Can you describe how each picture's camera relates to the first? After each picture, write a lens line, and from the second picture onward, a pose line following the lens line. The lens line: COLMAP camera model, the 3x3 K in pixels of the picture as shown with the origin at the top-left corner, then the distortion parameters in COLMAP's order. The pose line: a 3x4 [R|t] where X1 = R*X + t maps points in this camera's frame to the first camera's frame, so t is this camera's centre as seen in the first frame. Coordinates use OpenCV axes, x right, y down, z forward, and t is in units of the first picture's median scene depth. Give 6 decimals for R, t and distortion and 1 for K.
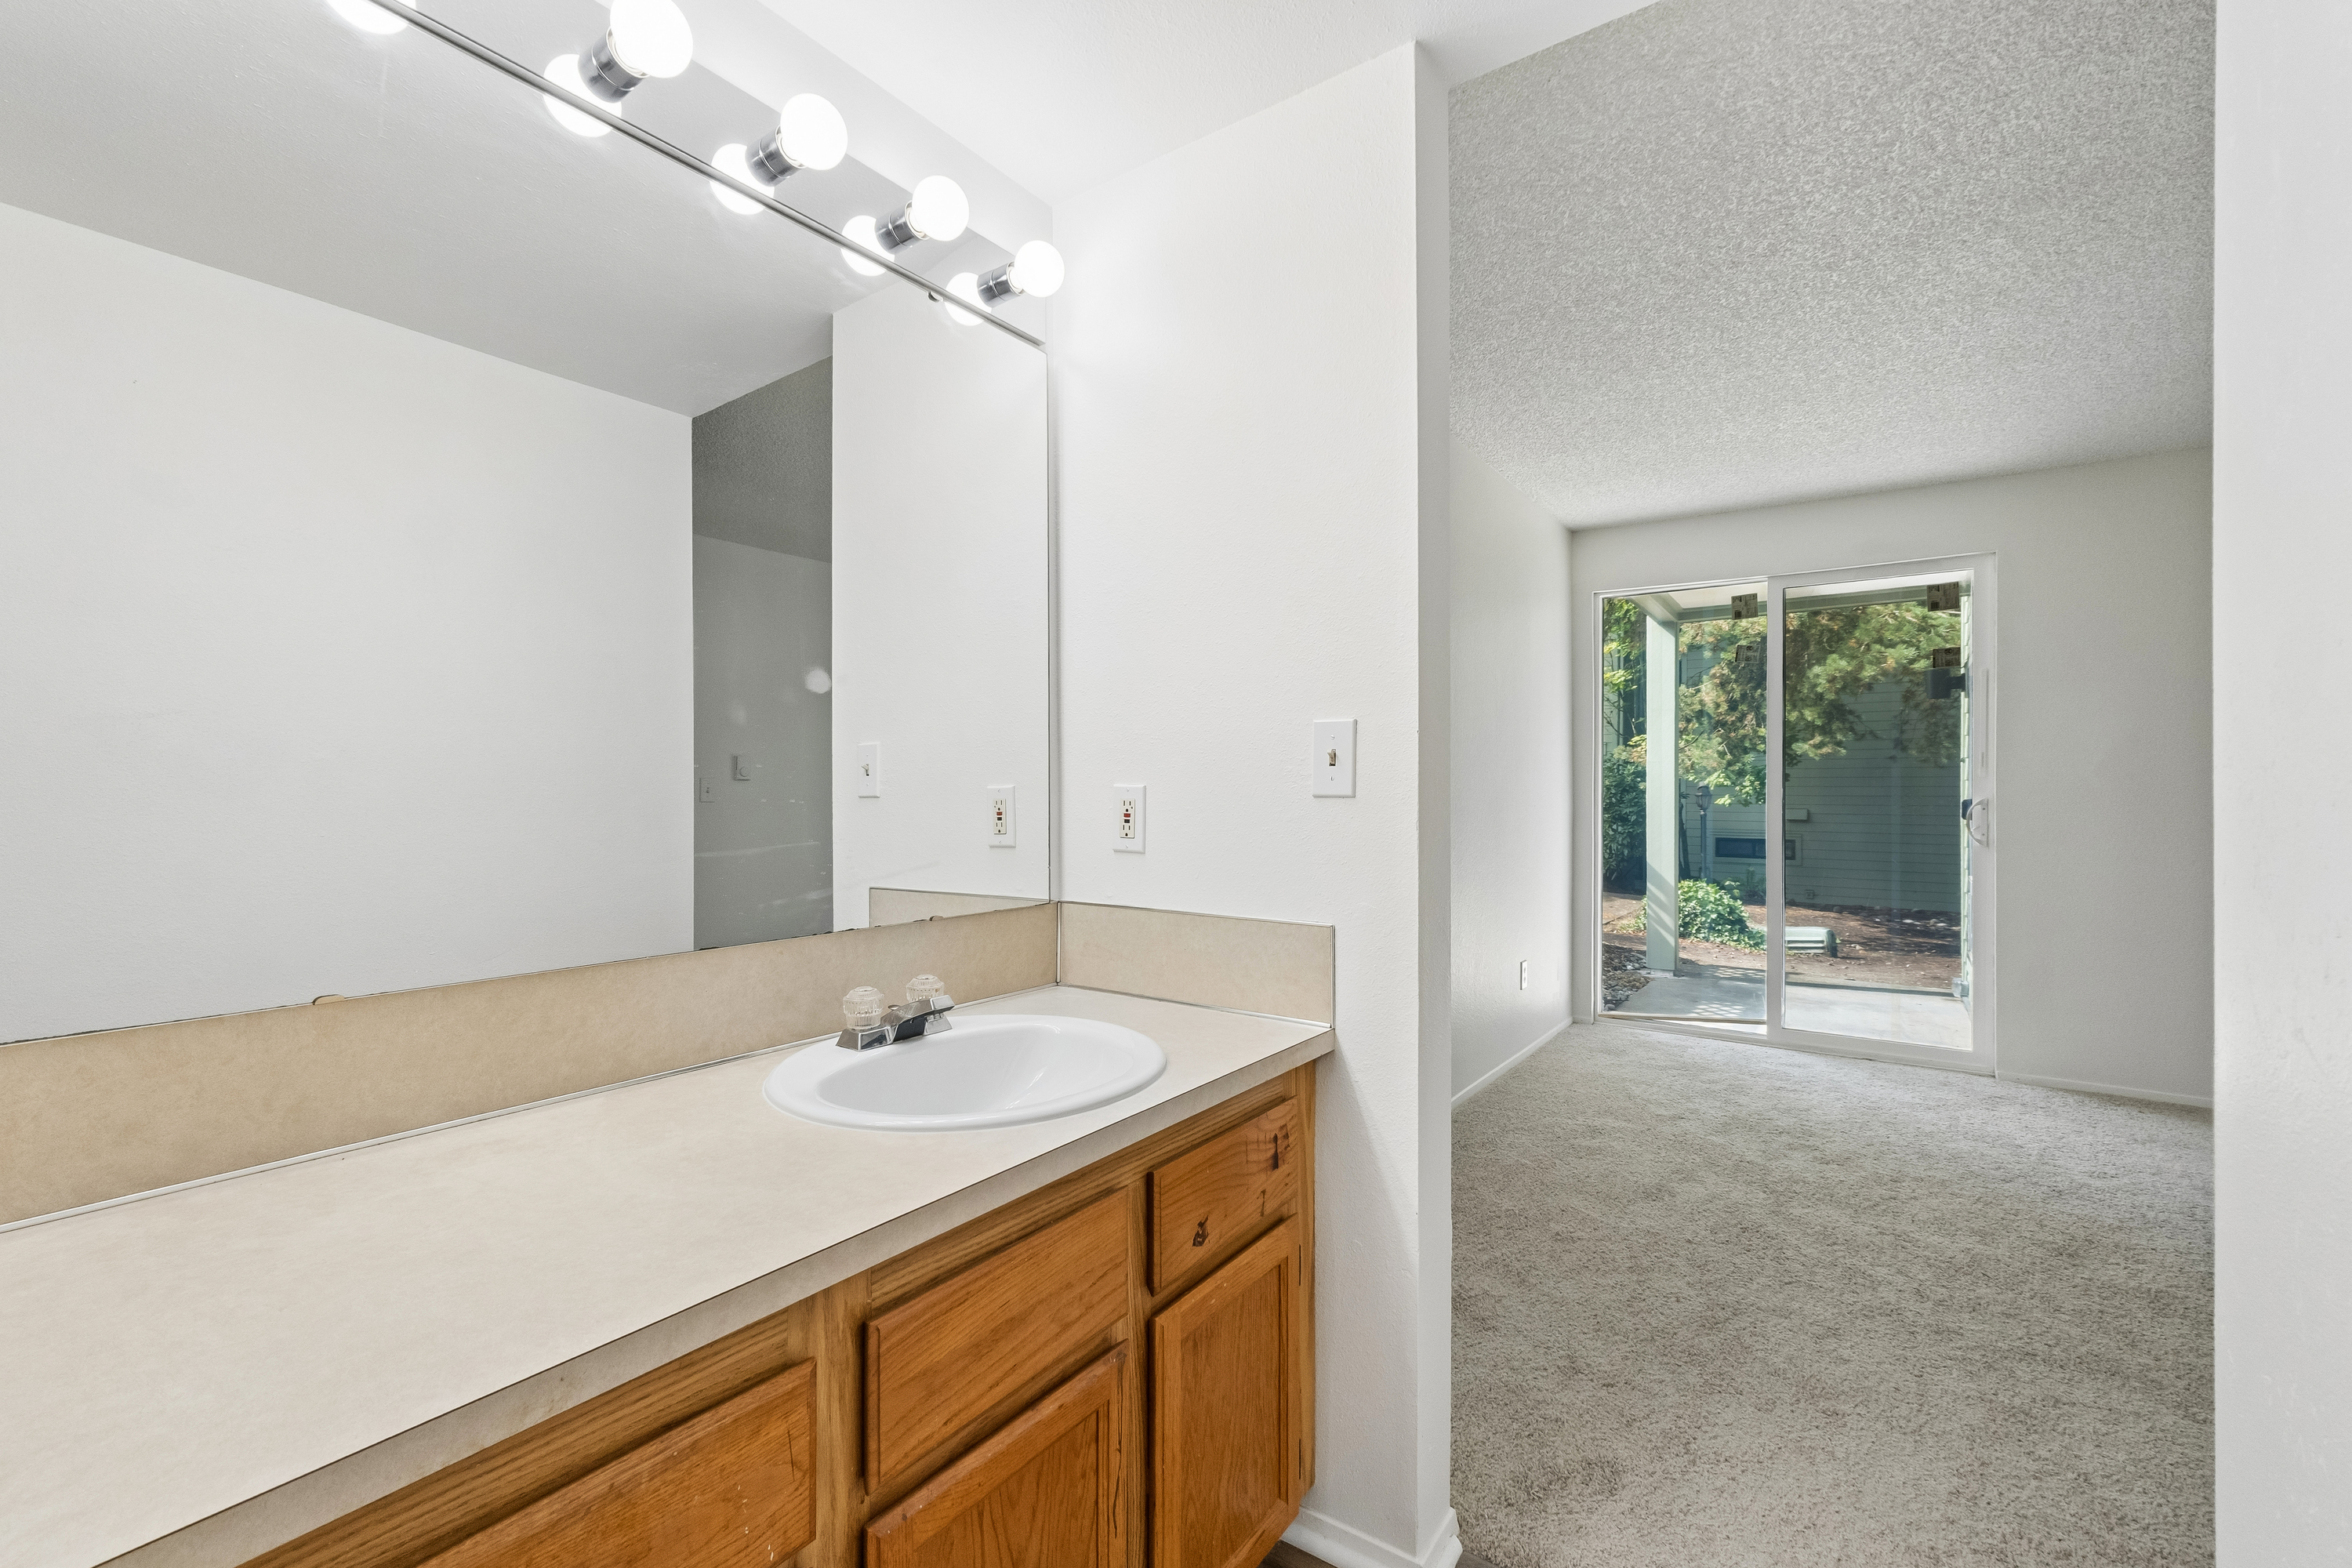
lens RADIAL K [[1001.5, 0, 1176.0], [0, 1001.5, 784.0], [0, 0, 1]] dist [-0.000141, 0.000012]
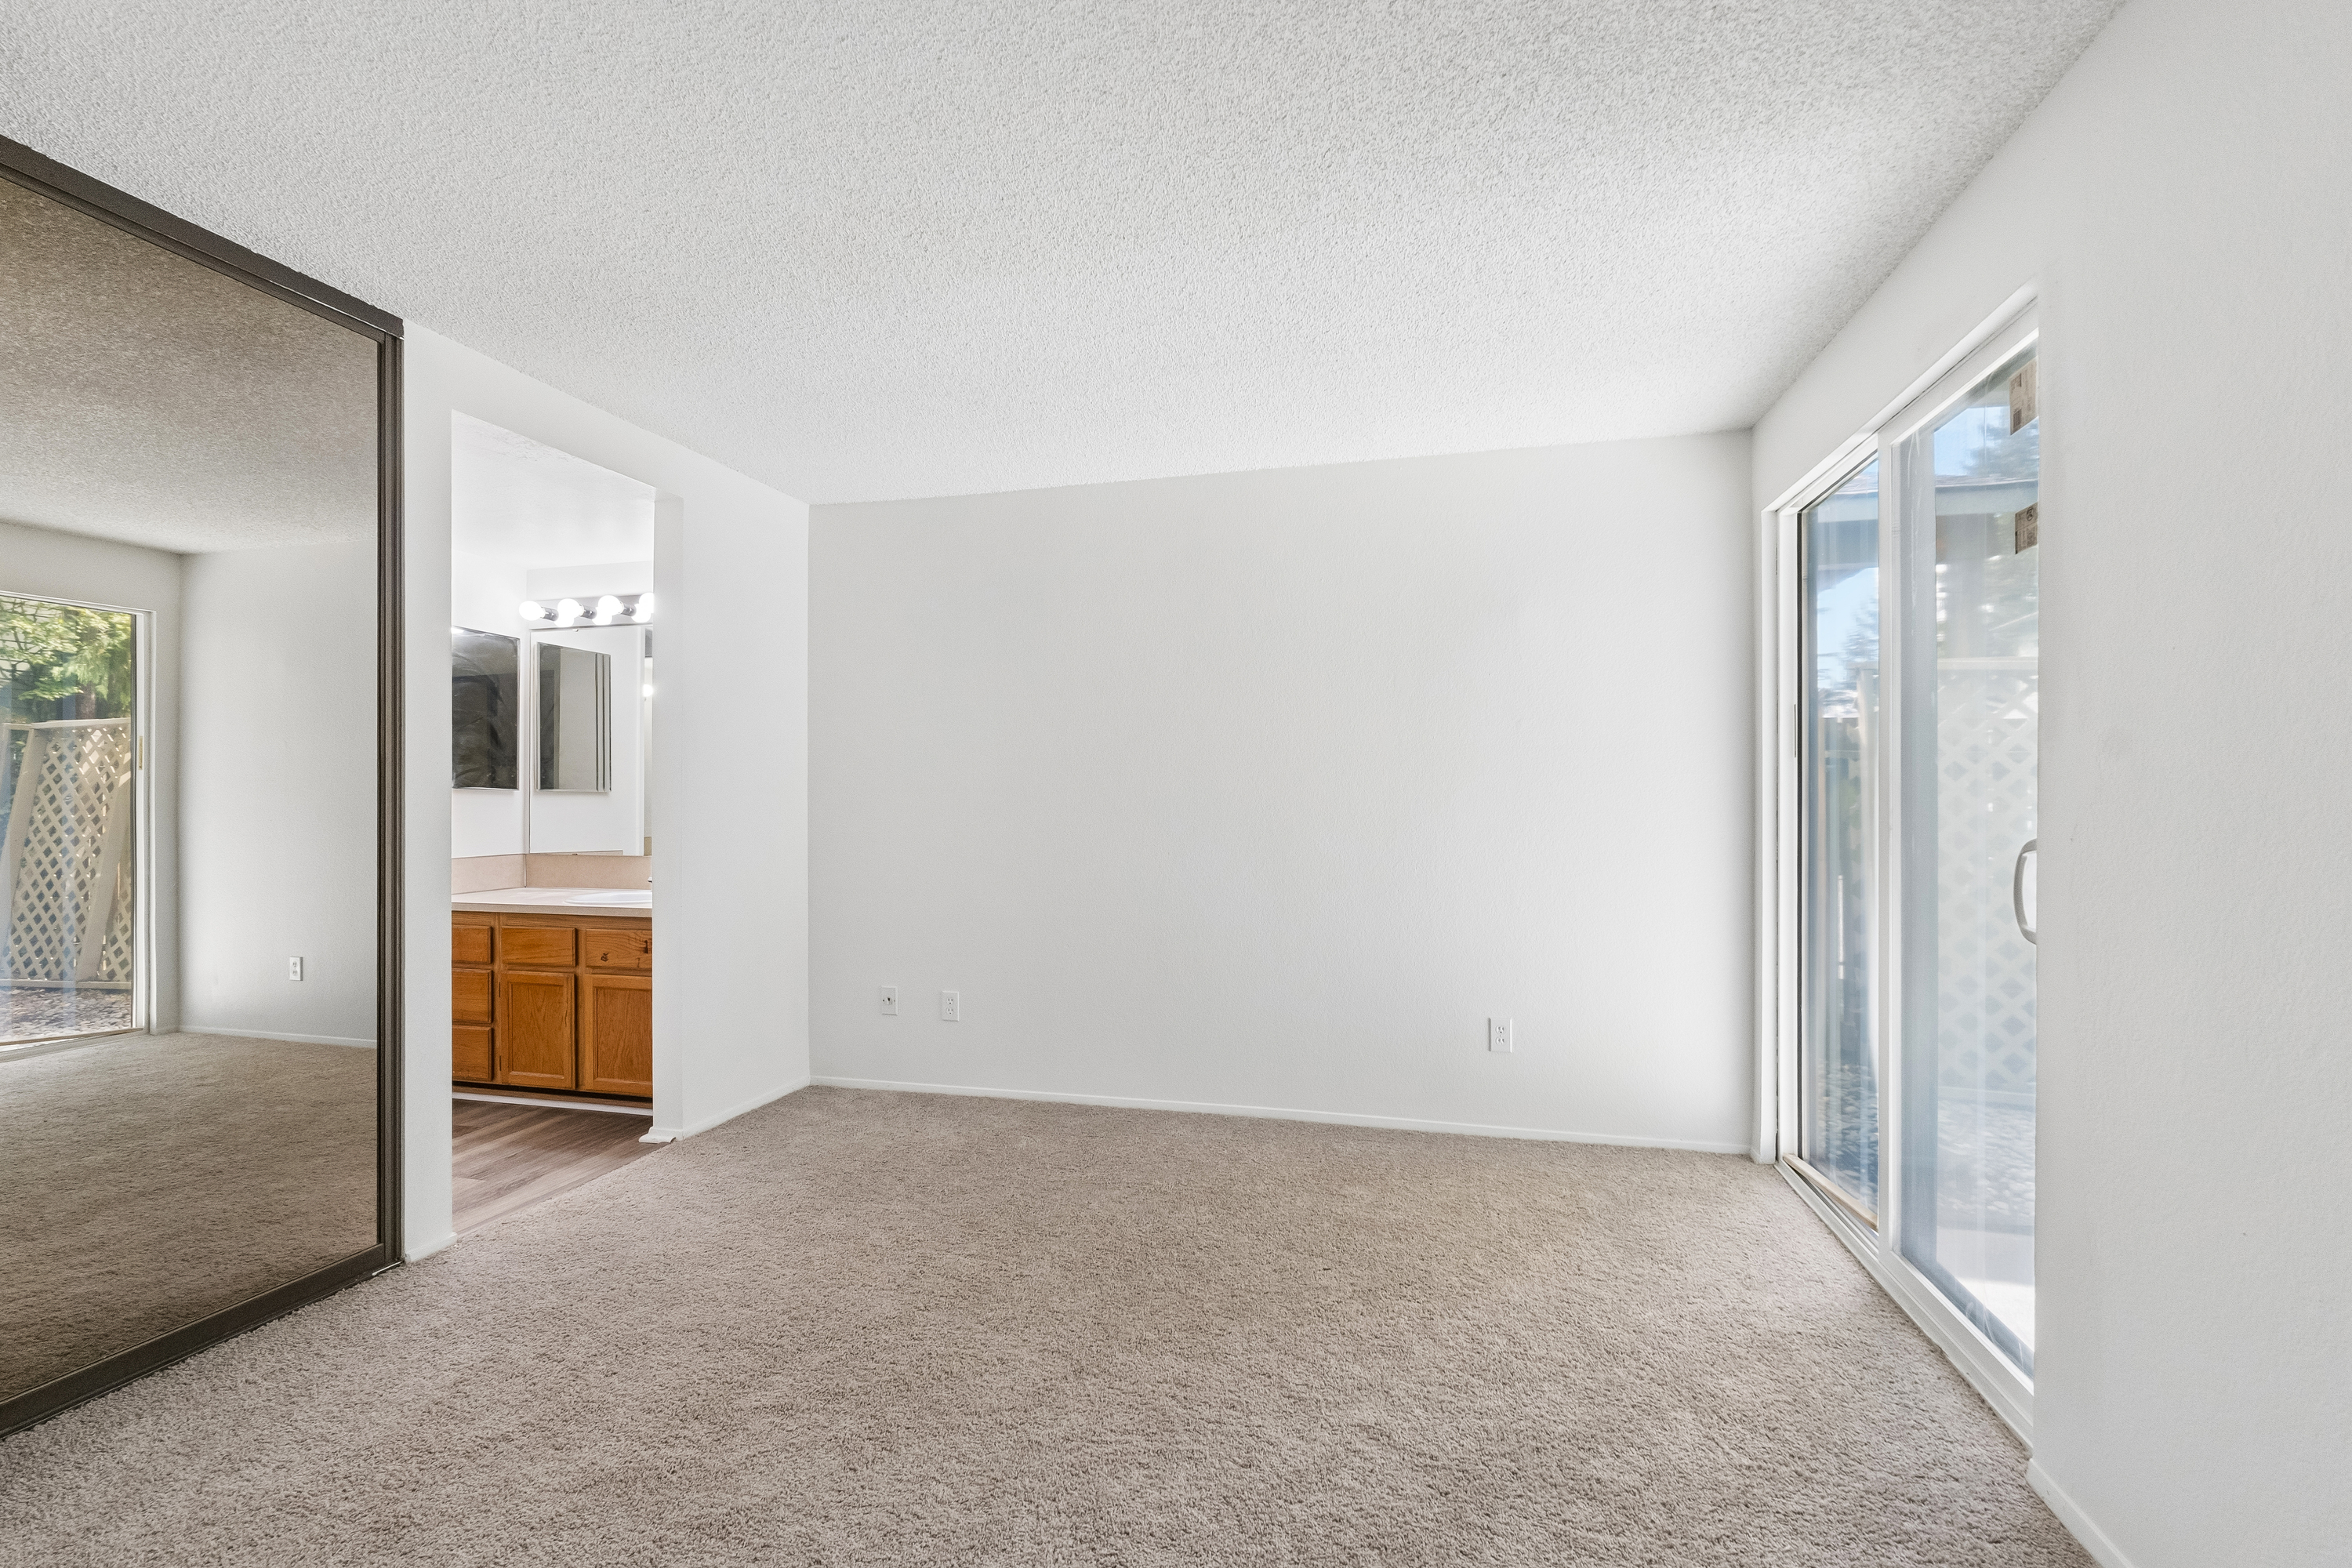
lens RADIAL K [[1006.5, 0, 1174.5], [0, 1006.5, 798.3], [0, 0, 1]] dist [-0.001666, -0.000247]
pose [[0.350167, -0.001206, -0.936687, 1.310955], [0.003412, 0.999994, -0.000012, -0.008213], [0.936681, -0.003192, 0.350169, 0.587810]]
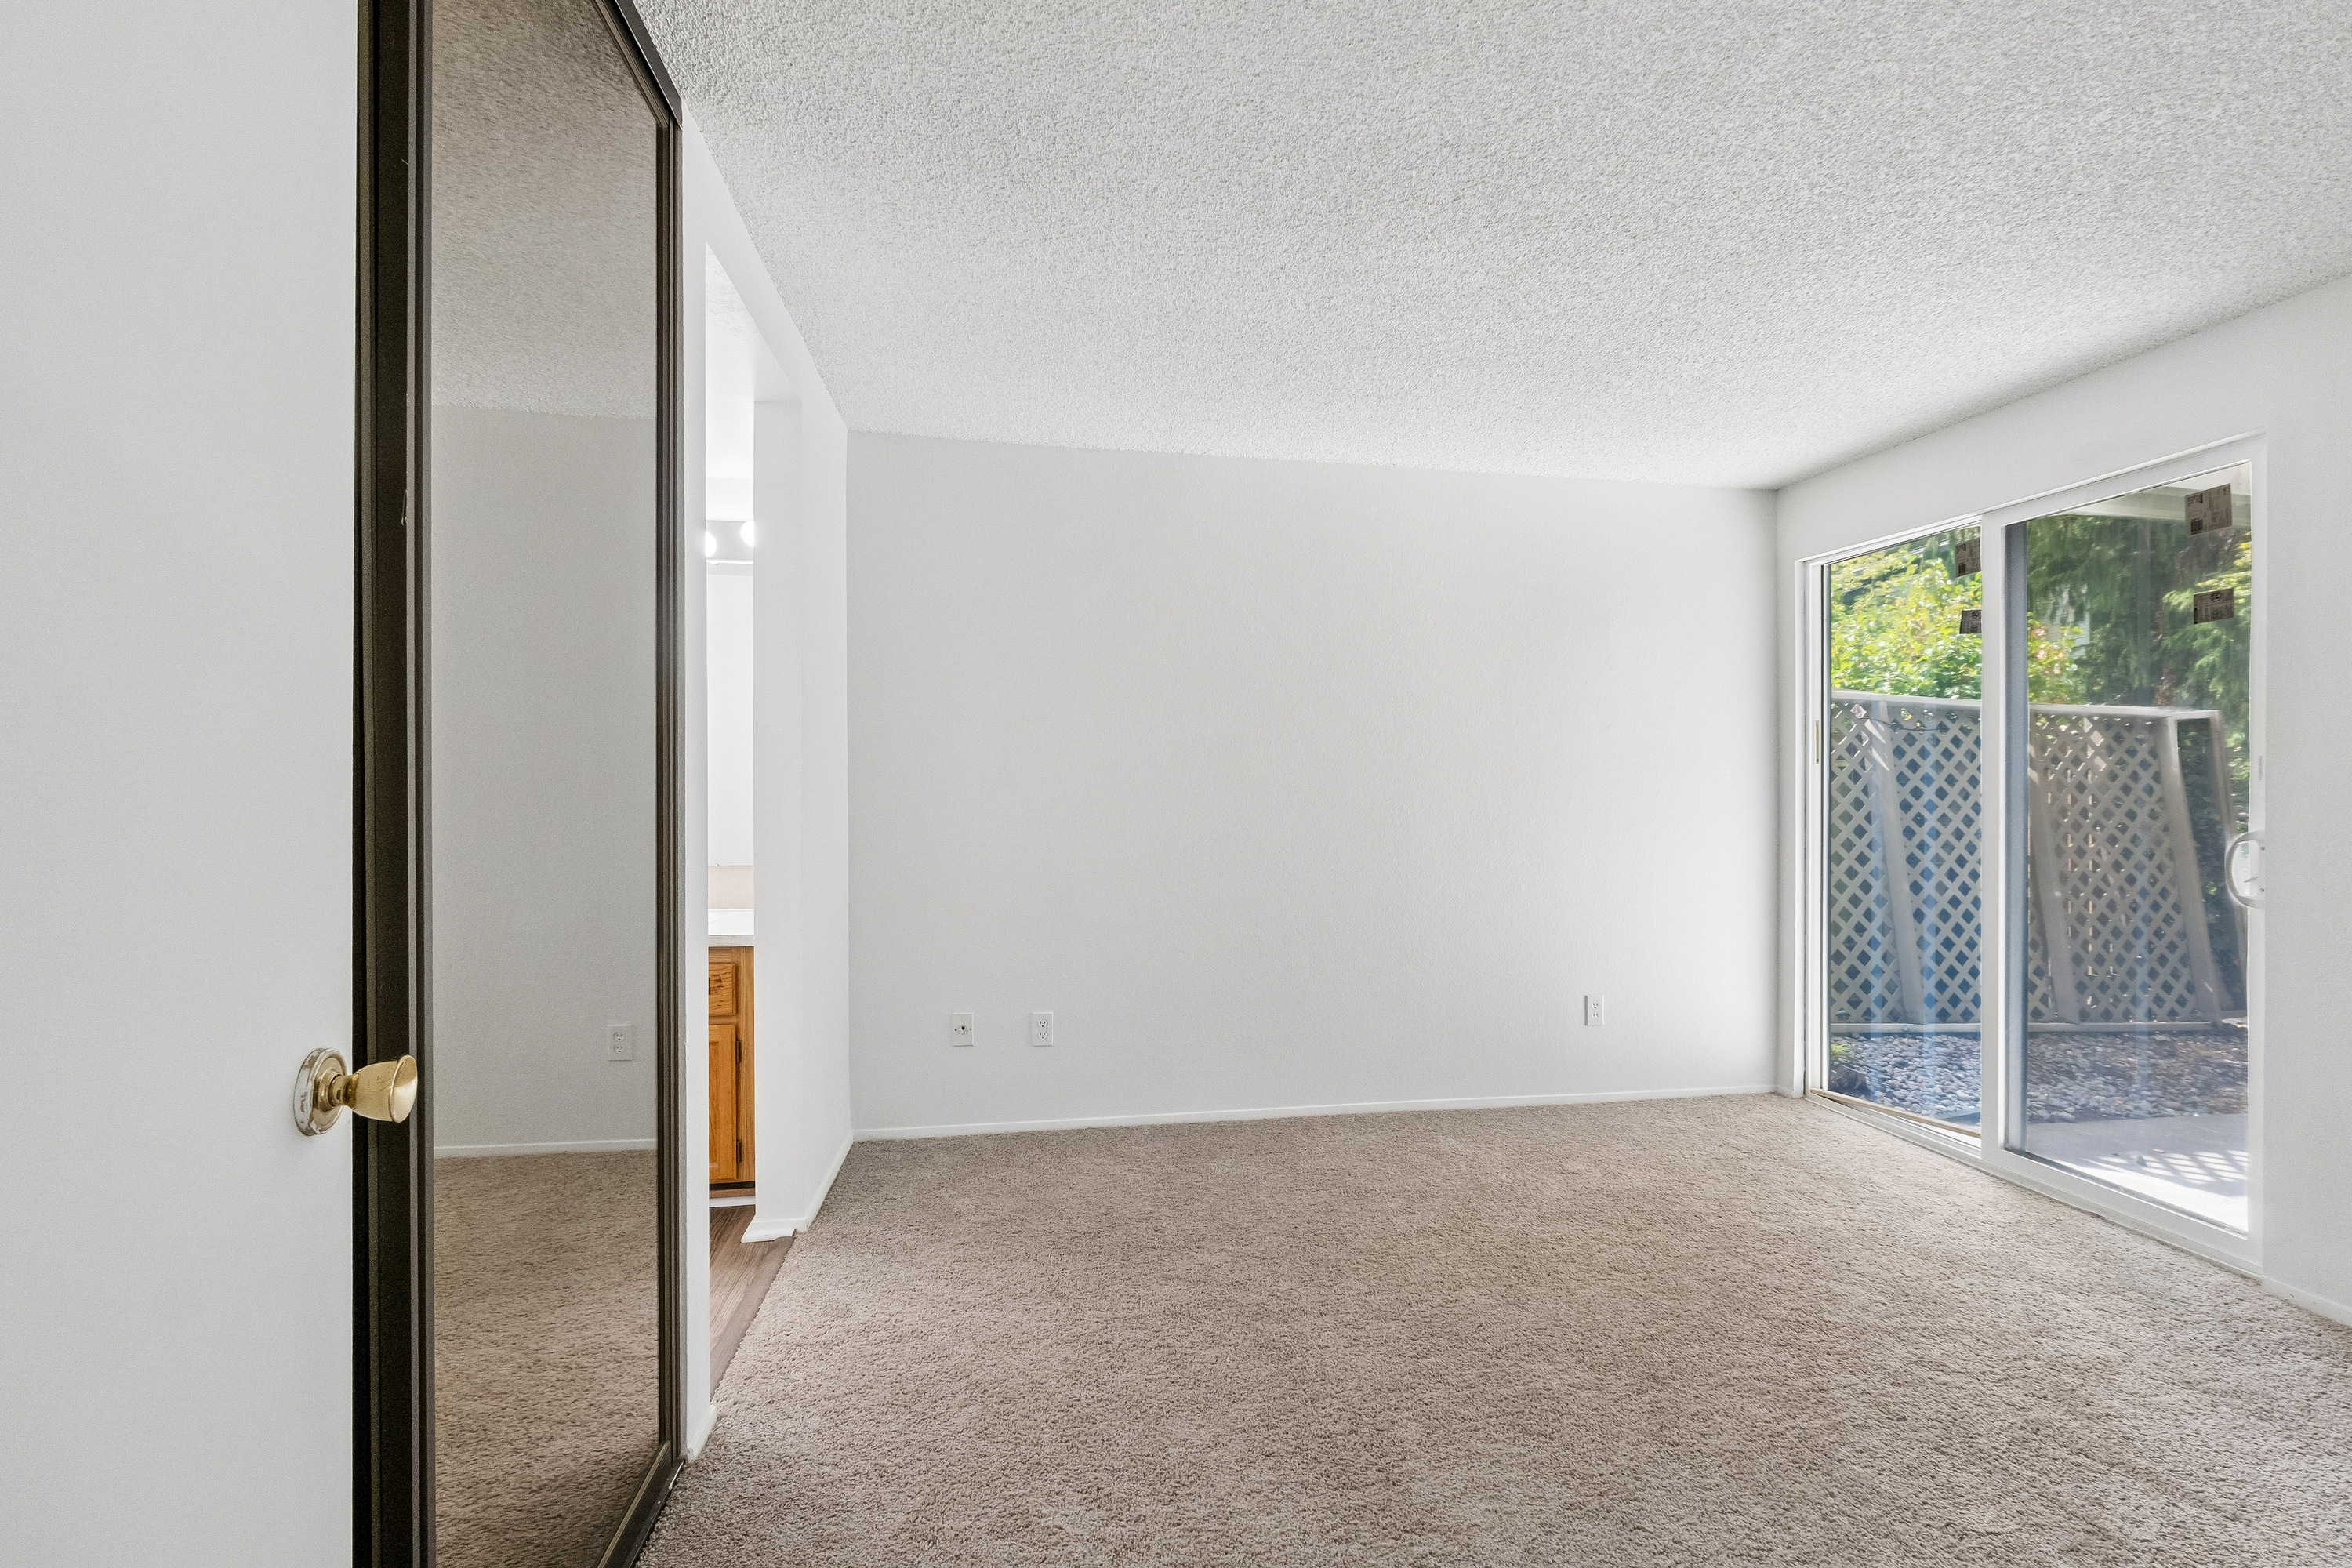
lens RADIAL K [[1021.0, 0, 1176.0], [0, 1021.0, 784.0], [0, 0, 1]] dist [-0.005146, -0.000434]
pose [[0.700657, -0.002851, -0.713493, 0.944427], [-0.003767, 0.999963, -0.007695, -0.009518], [0.713488, 0.008080, 0.700620, 0.101307]]
